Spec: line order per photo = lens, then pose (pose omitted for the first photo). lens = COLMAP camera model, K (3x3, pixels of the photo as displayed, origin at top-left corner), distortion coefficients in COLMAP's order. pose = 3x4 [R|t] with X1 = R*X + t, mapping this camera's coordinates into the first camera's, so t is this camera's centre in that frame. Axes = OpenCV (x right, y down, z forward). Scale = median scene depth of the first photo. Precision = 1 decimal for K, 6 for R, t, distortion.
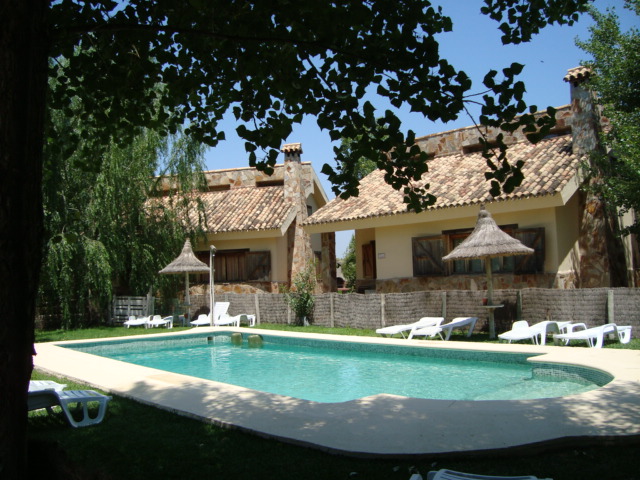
lens RADIAL K [[592.4, 0, 320.0], [0, 592.4, 240.0], [0, 0, 1]] dist [-0.092102, 0.000172]
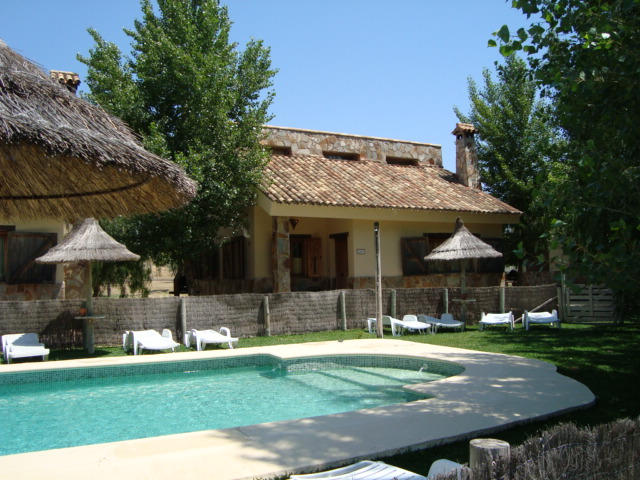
lens RADIAL K [[592.4, 0, 320.0], [0, 592.4, 240.0], [0, 0, 1]] dist [-0.092102, 0.000172]
pose [[0.335488, 0.081266, 0.938533, -0.600252], [-0.050975, 0.996379, -0.068053, 0.055150], [-0.940664, -0.025011, 0.338415, 0.544661]]
